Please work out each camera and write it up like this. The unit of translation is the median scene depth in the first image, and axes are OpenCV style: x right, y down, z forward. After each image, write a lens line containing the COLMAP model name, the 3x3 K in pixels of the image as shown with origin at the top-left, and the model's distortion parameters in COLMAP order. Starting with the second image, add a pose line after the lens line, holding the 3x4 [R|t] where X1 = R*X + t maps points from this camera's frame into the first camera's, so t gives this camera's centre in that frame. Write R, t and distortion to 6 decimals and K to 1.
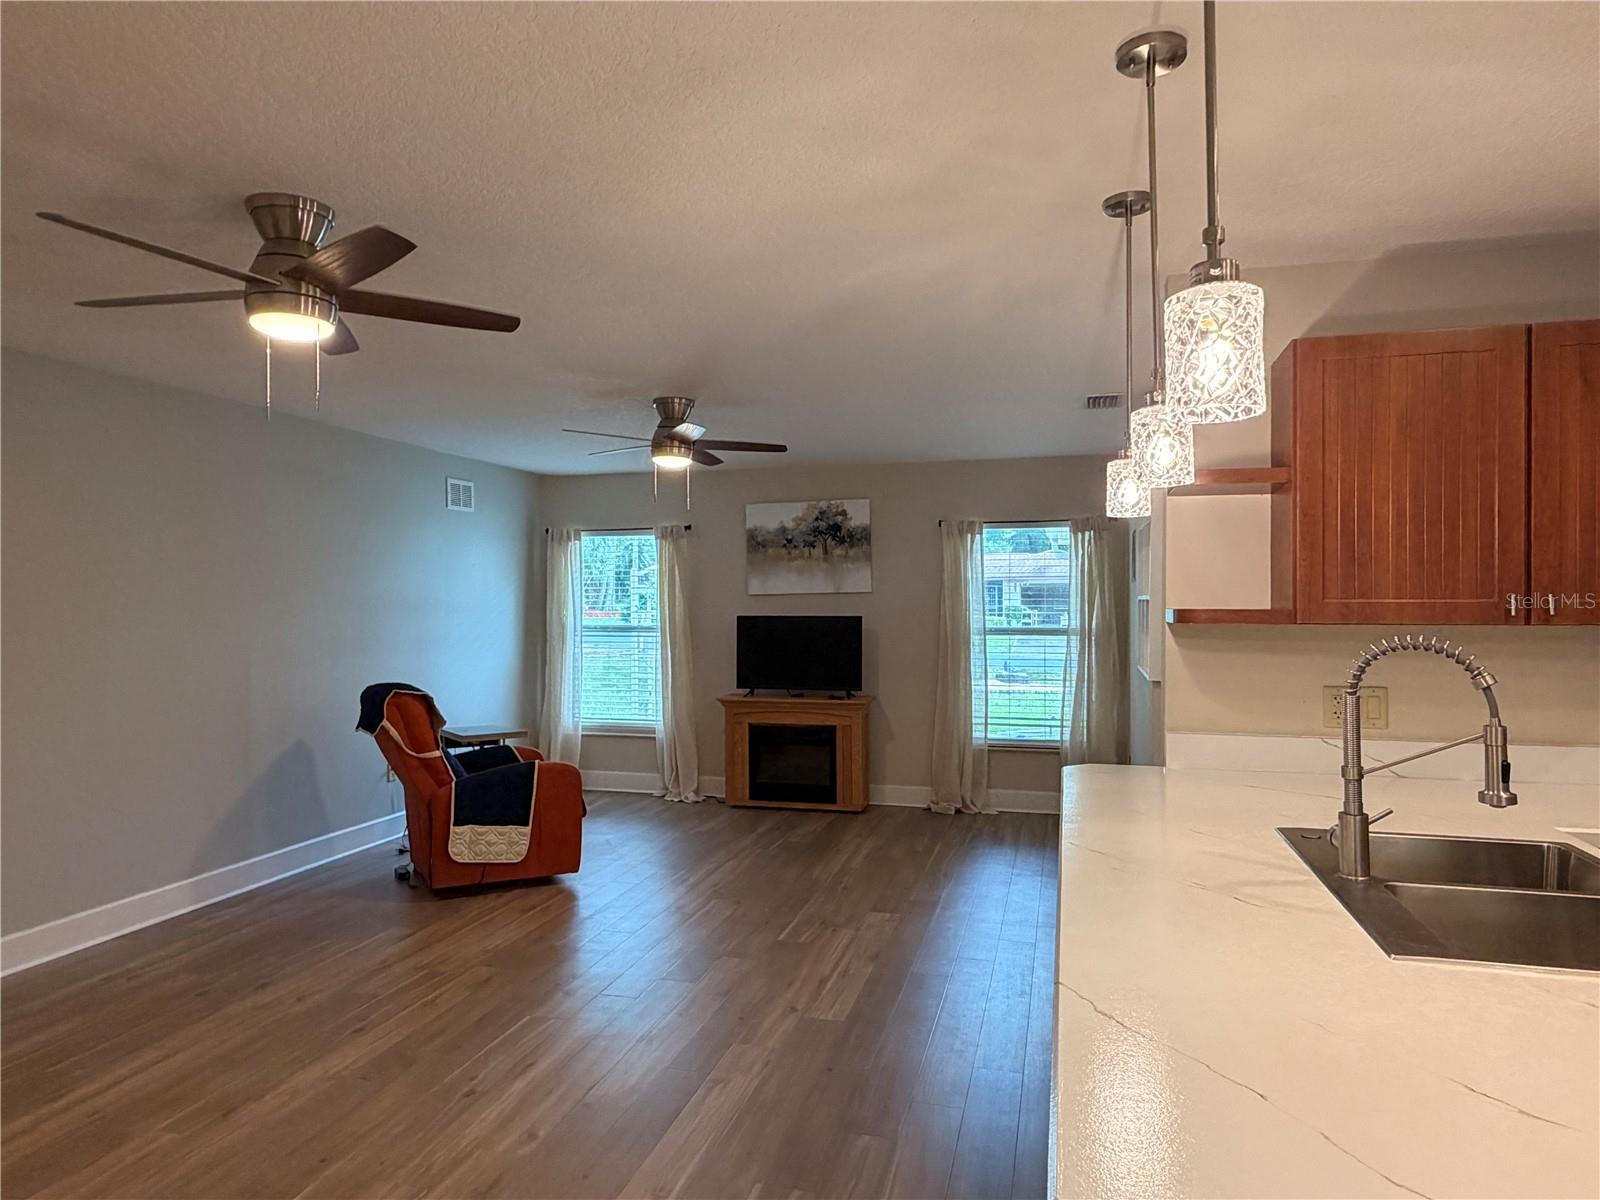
lens RADIAL K [[997.8, 0, 802.7], [0, 997.8, 594.6], [0, 0, 1]] dist [-0.007660, -0.000571]
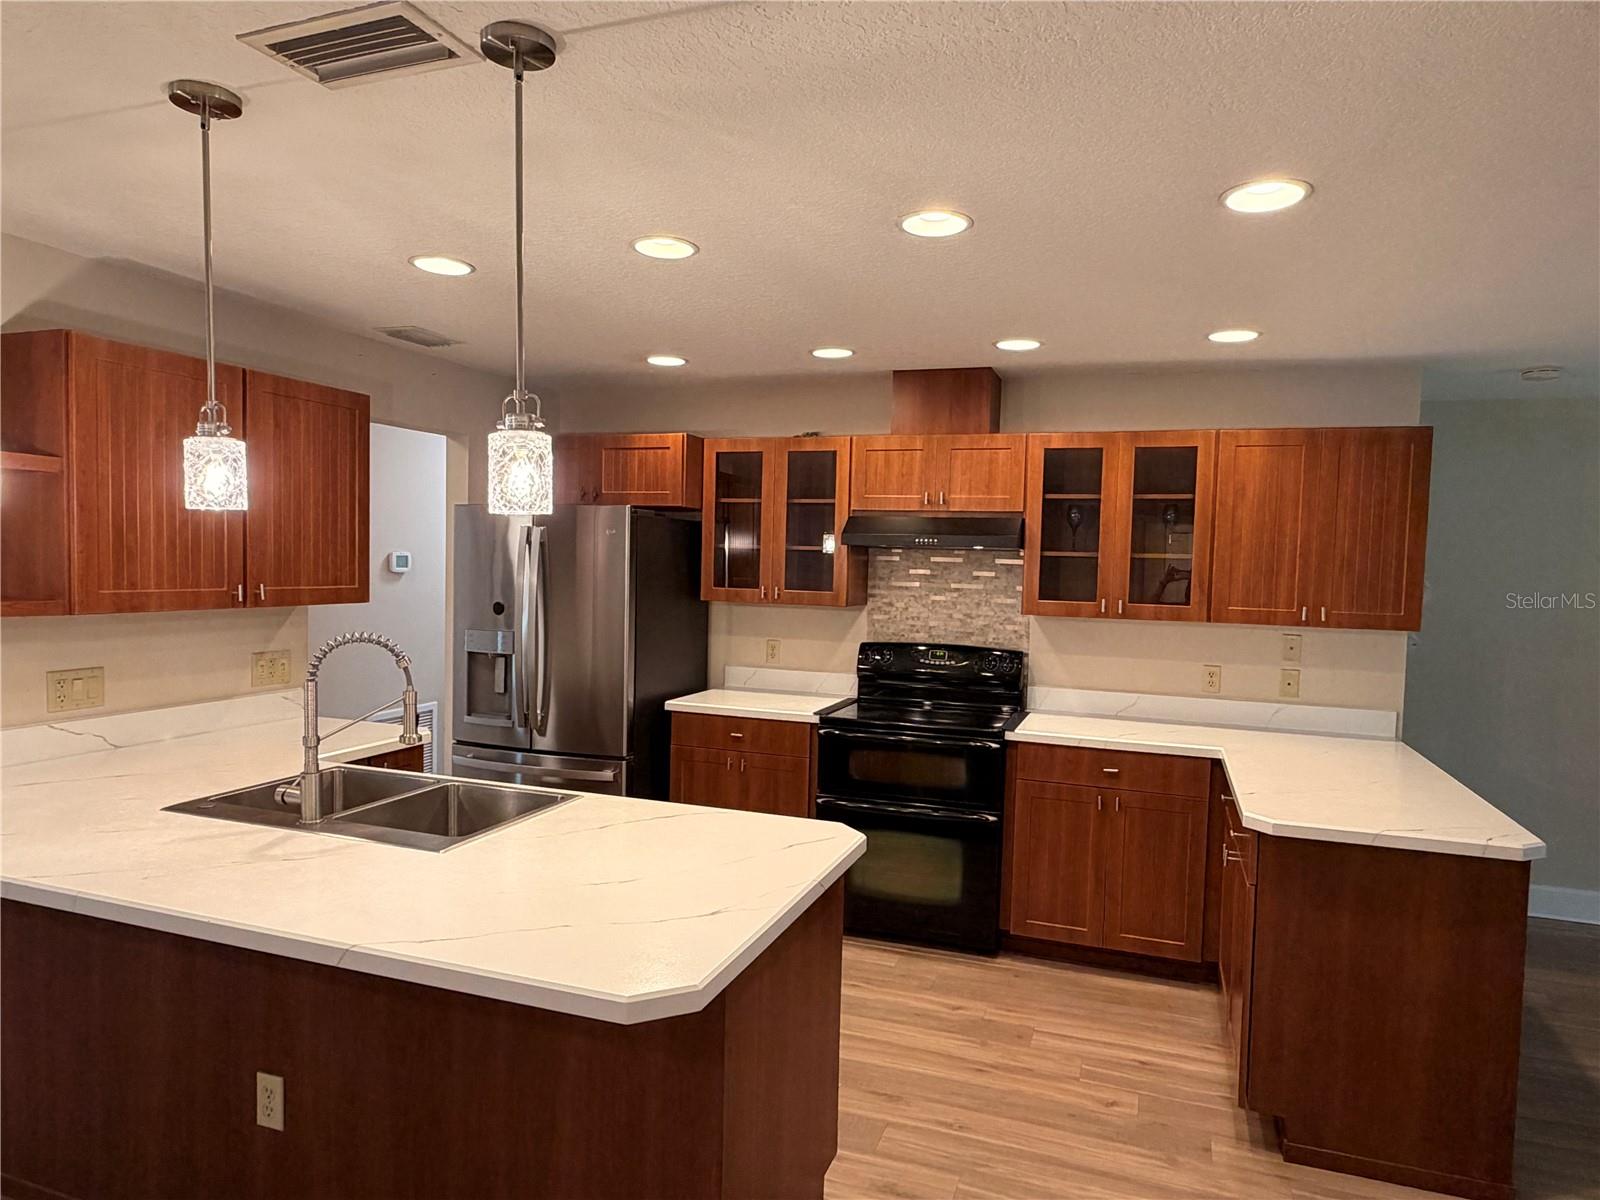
lens RADIAL K [[997.8, 0, 797.0], [0, 997.8, 606.1], [0, 0, 1]] dist [-0.007660, -0.000571]
pose [[0.097804, -0.043378, 0.994260, -0.598379], [-0.030971, 0.998433, 0.046607, -0.068151], [-0.994724, -0.035352, 0.096308, 0.234496]]
